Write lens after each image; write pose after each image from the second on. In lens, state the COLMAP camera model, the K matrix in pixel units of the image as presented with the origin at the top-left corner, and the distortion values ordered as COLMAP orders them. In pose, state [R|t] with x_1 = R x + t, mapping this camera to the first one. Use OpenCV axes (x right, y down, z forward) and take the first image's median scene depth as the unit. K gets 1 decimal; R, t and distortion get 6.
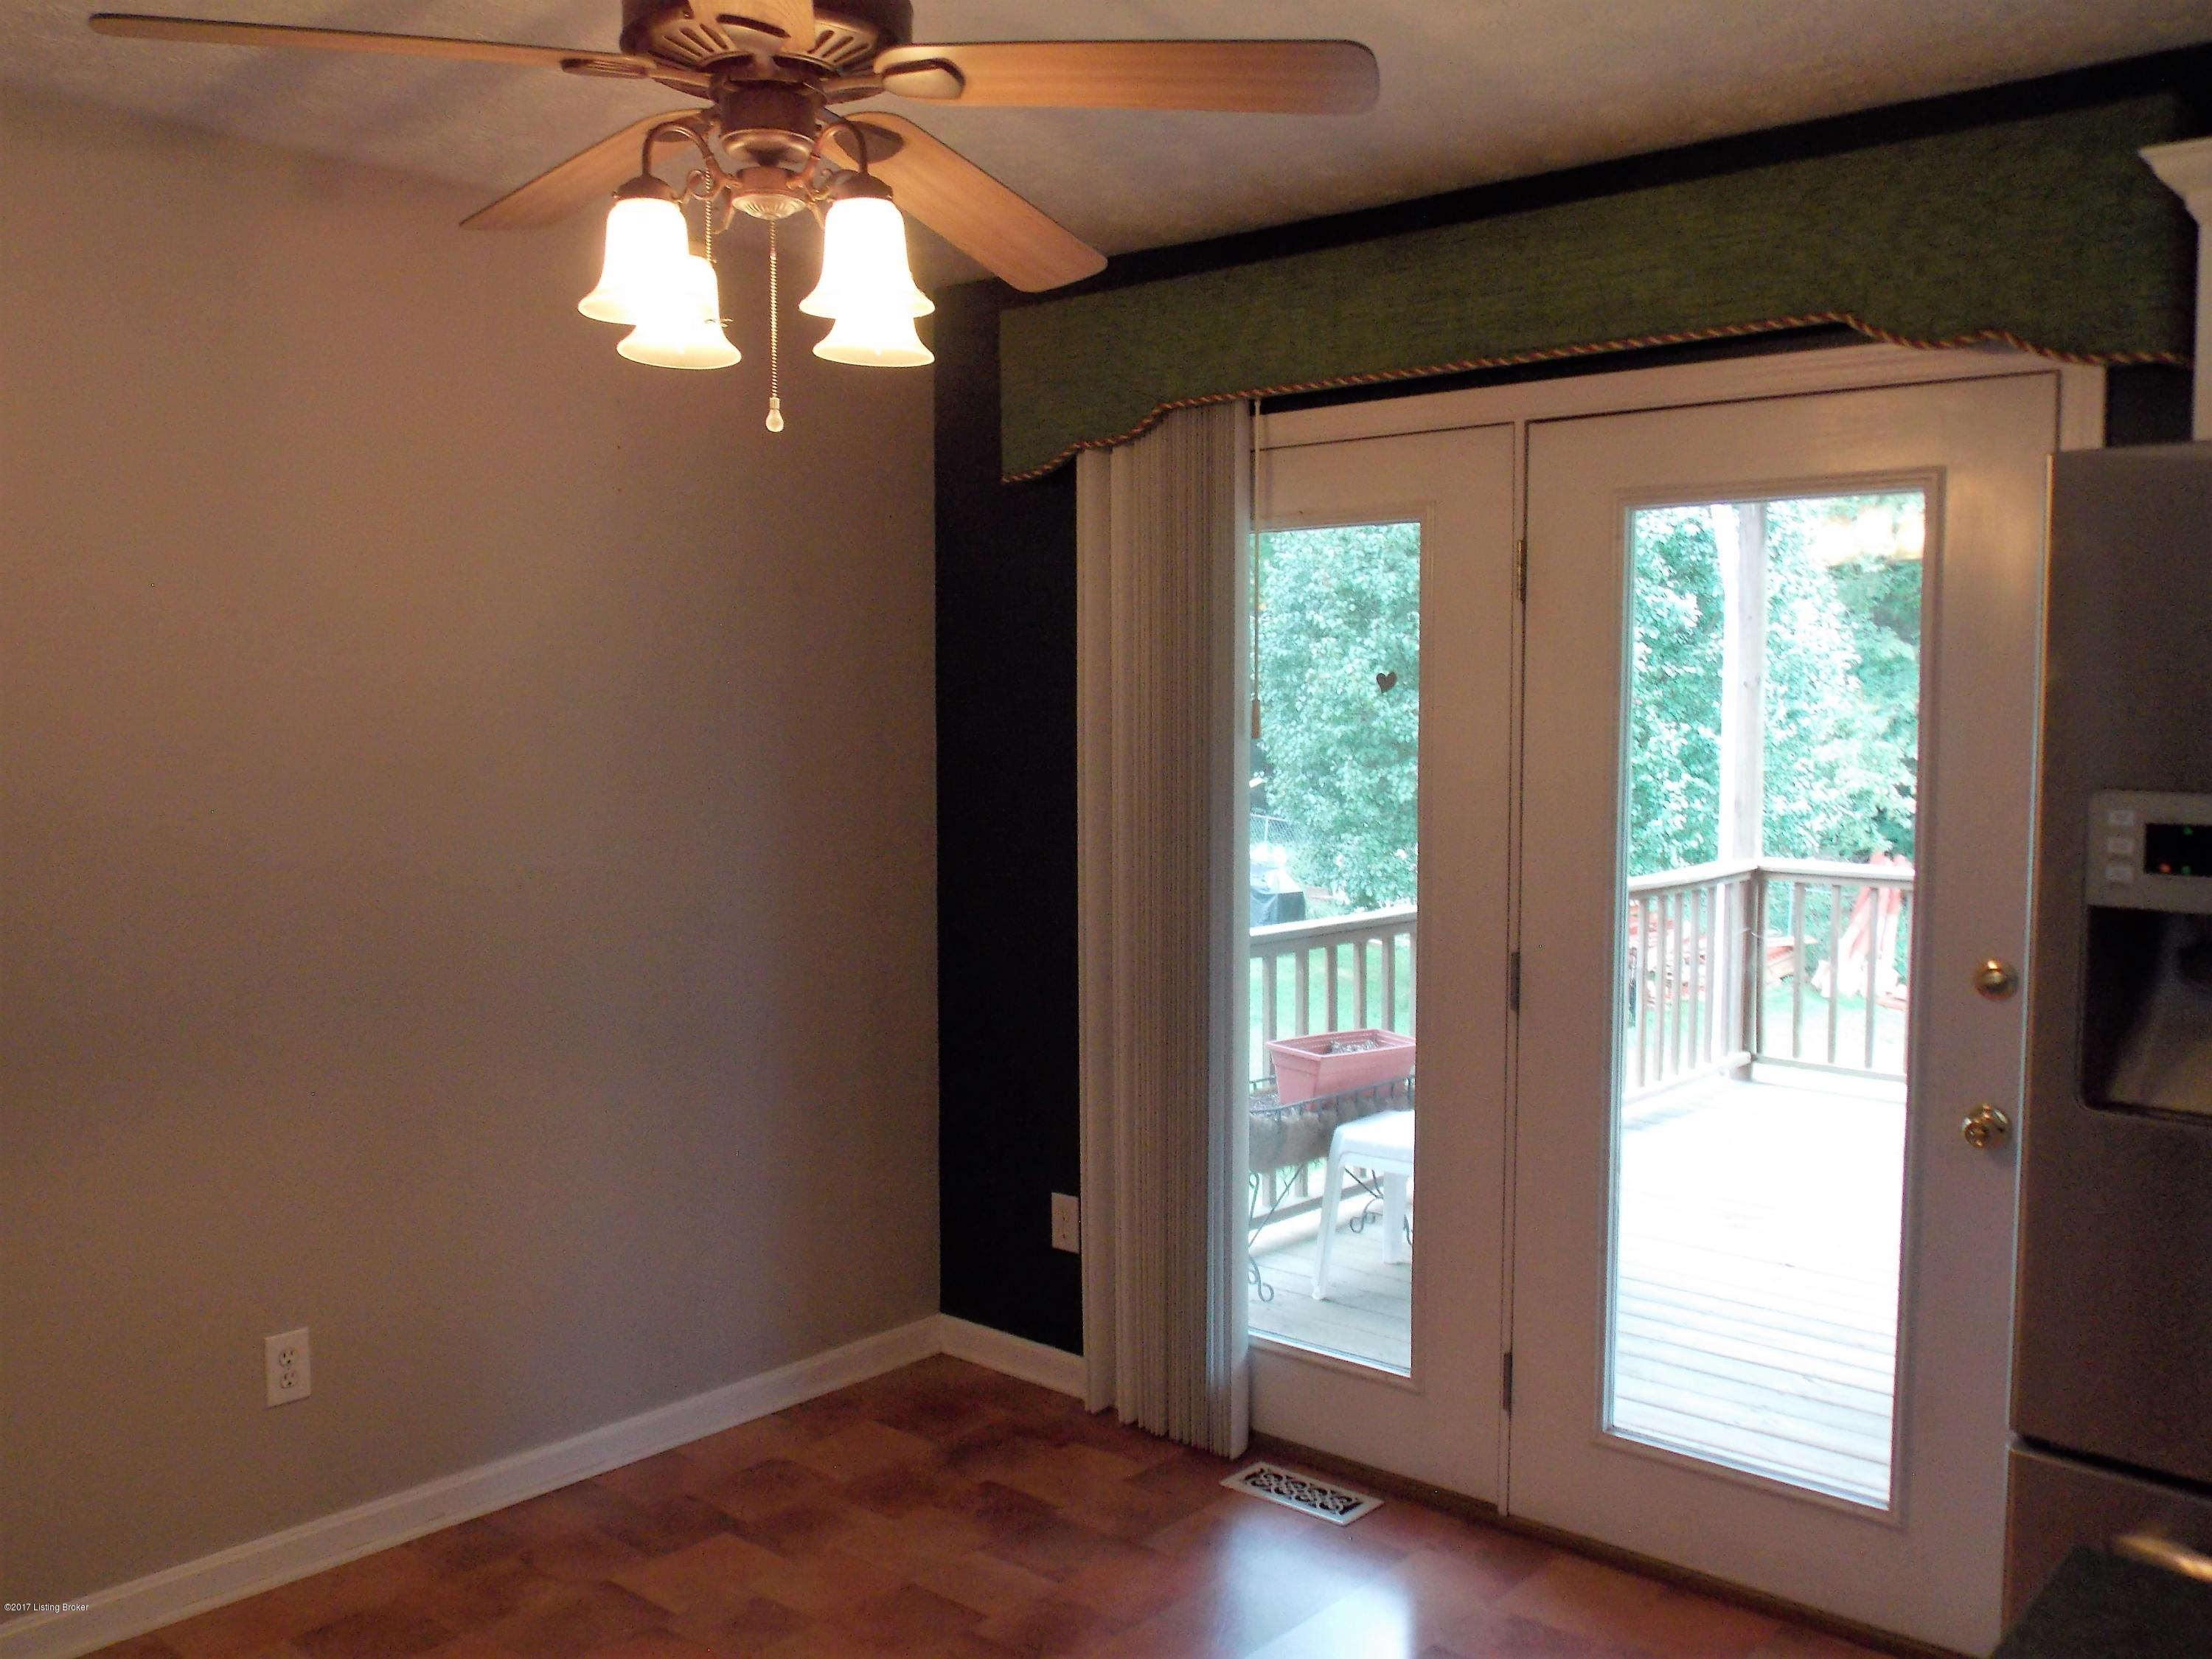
lens RADIAL K [[1886.0, 0, 1121.8], [0, 1886.0, 827.9], [0, 0, 1]] dist [-0.018889, -0.021649]
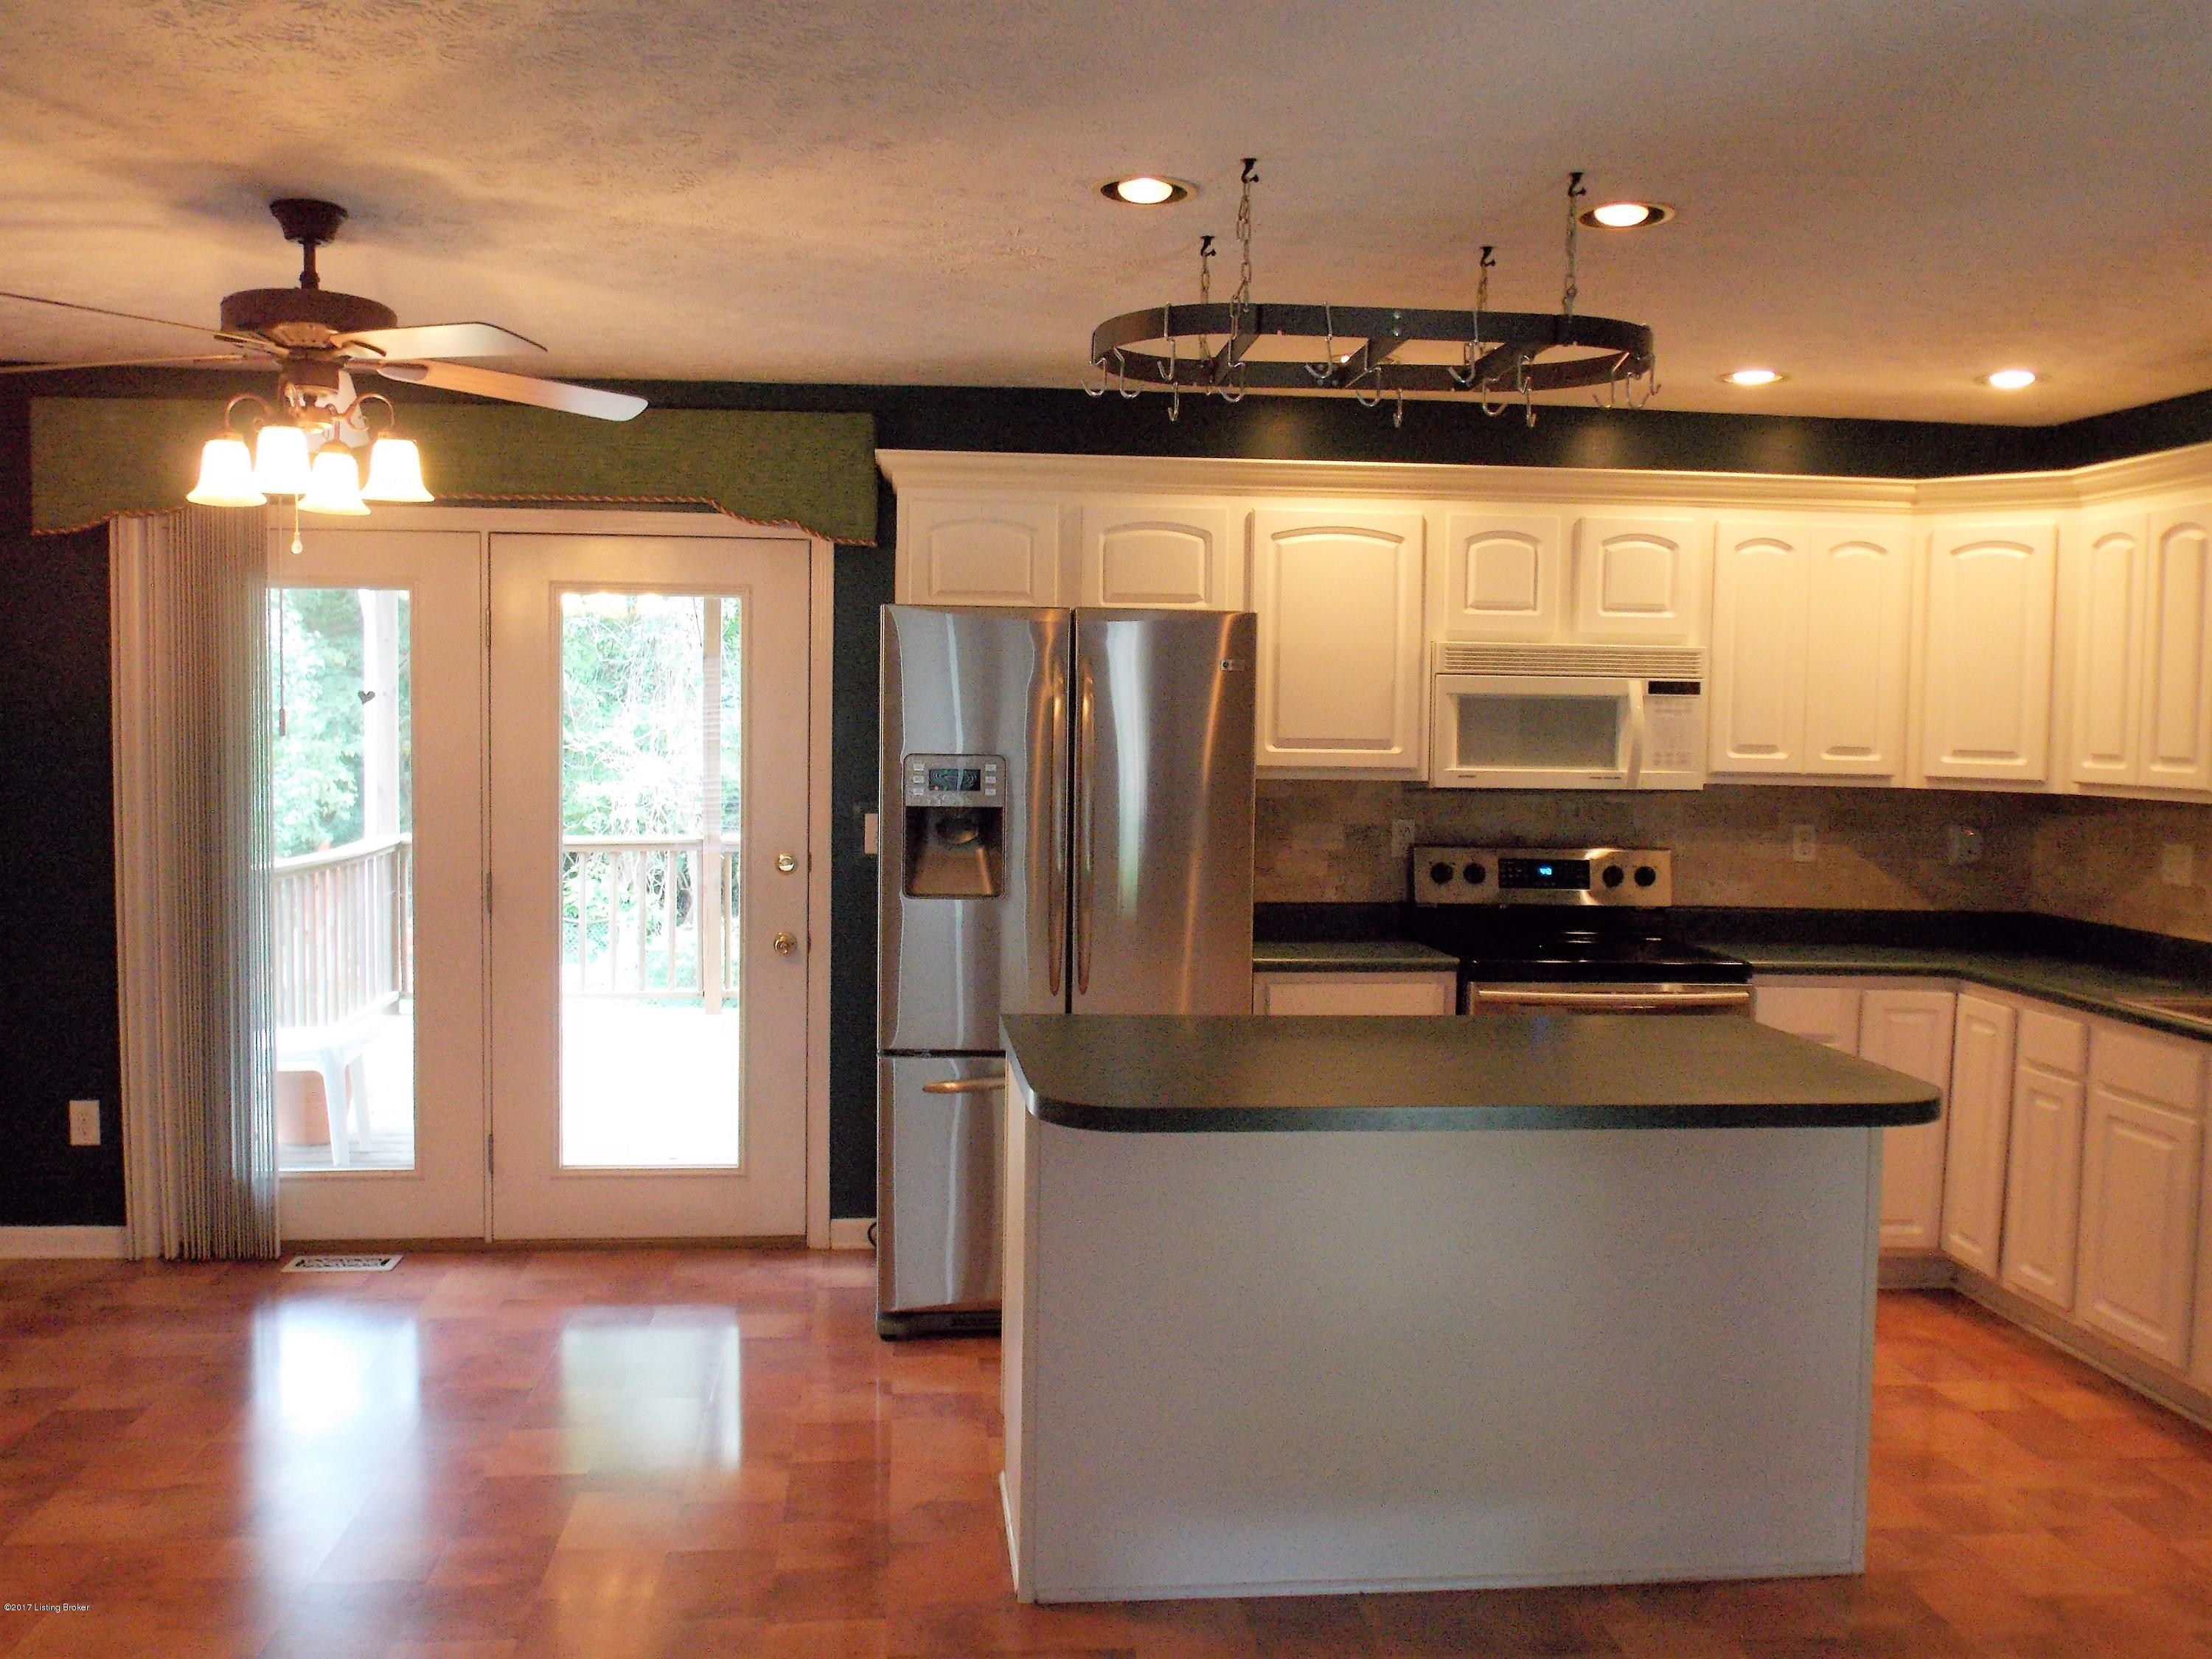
lens RADIAL K [[1886.0, 0, 1121.0], [0, 1886.0, 842.0], [0, 0, 1]] dist [-0.018889, -0.021649]
pose [[0.674841, -0.042319, 0.736749, -0.546774], [0.036939, 0.999040, 0.023549, 0.022384], [-0.737038, 0.011323, 0.675757, -0.403982]]
